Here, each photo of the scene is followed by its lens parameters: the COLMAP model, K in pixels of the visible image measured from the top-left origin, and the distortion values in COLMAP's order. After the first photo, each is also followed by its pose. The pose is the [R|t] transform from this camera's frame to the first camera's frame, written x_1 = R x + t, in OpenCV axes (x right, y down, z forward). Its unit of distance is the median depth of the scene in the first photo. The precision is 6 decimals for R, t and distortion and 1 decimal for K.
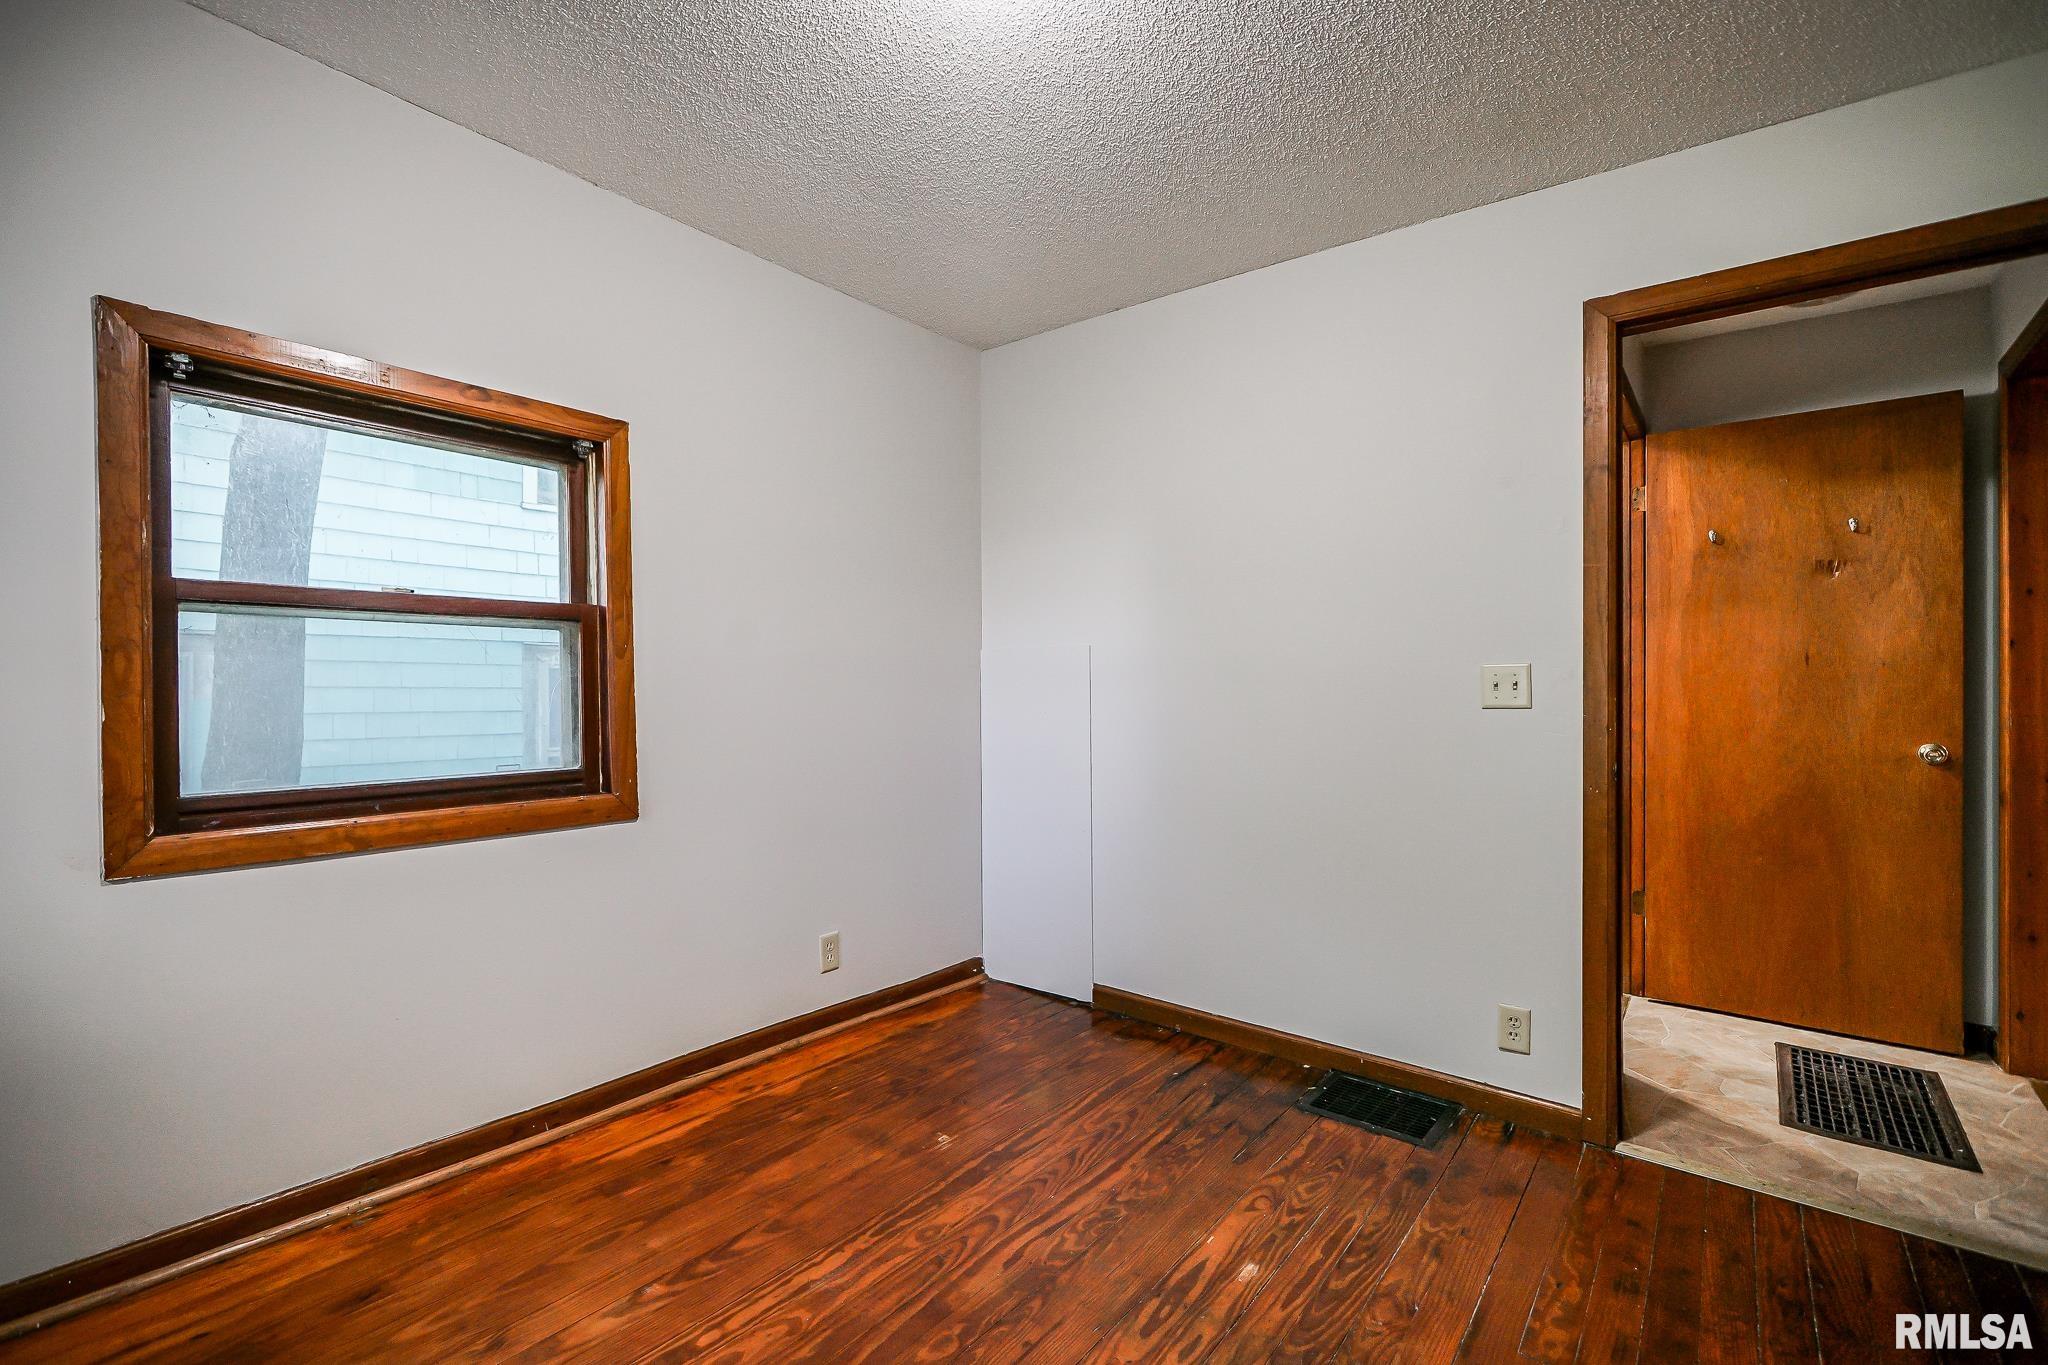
lens RADIAL K [[922.6, 0, 1024.0], [0, 922.6, 682.5], [0, 0, 1]] dist [0.001845, 0.000359]
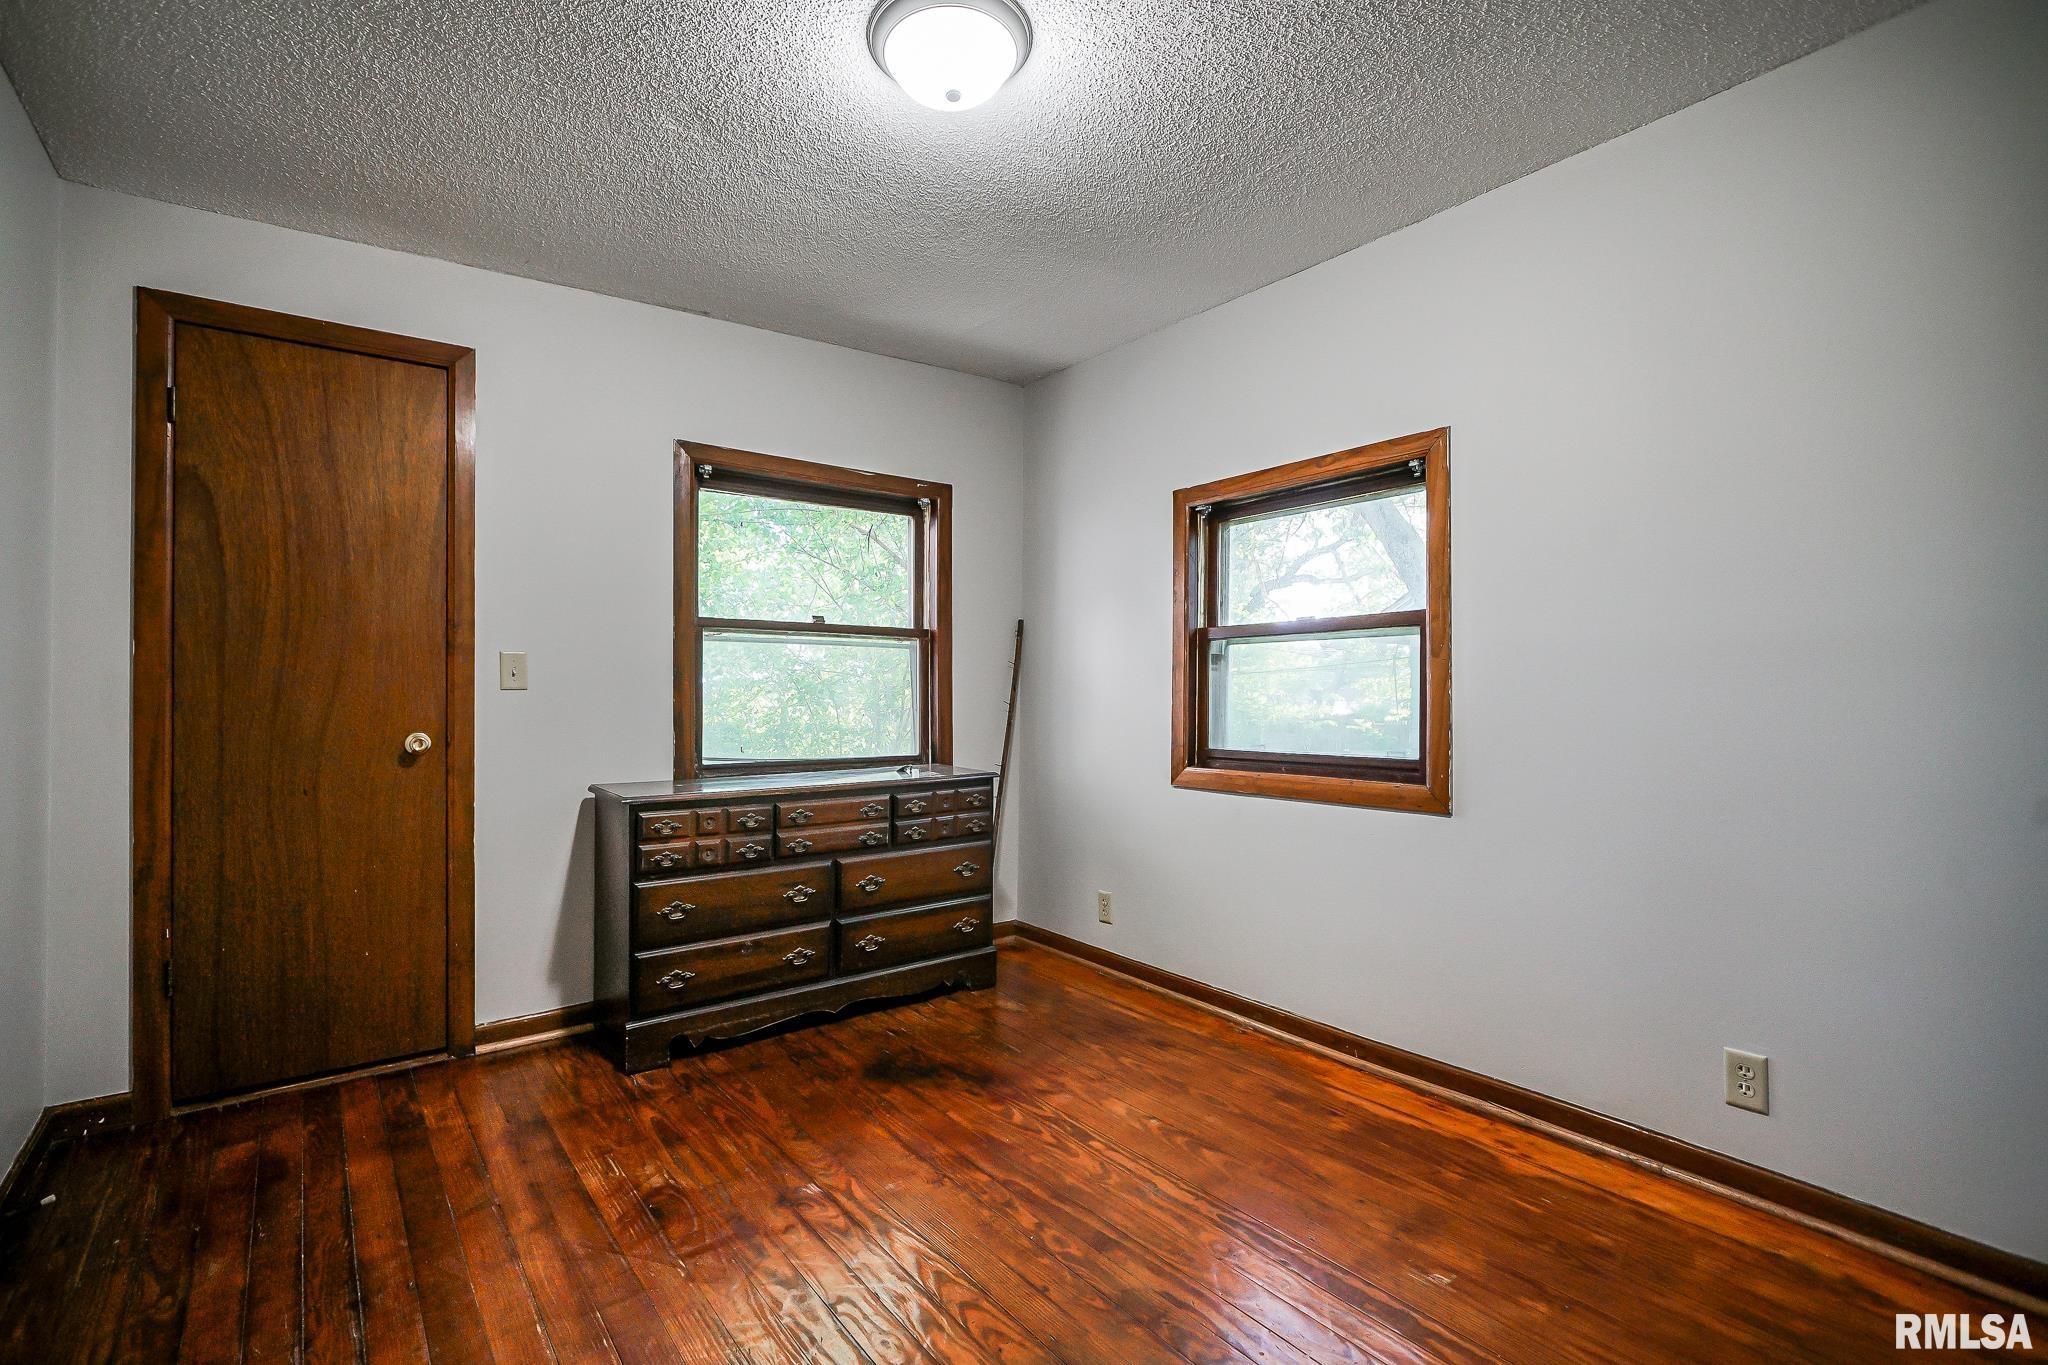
lens RADIAL K [[912.5, 0, 1022.5], [0, 912.5, 692.9], [0, 0, 1]] dist [-0.000103, -0.000081]
pose [[-0.239359, -0.003859, -0.970923, 0.783748], [0.003430, 0.999982, -0.004821, 0.019340], [0.970925, -0.004484, -0.239342, 0.923161]]
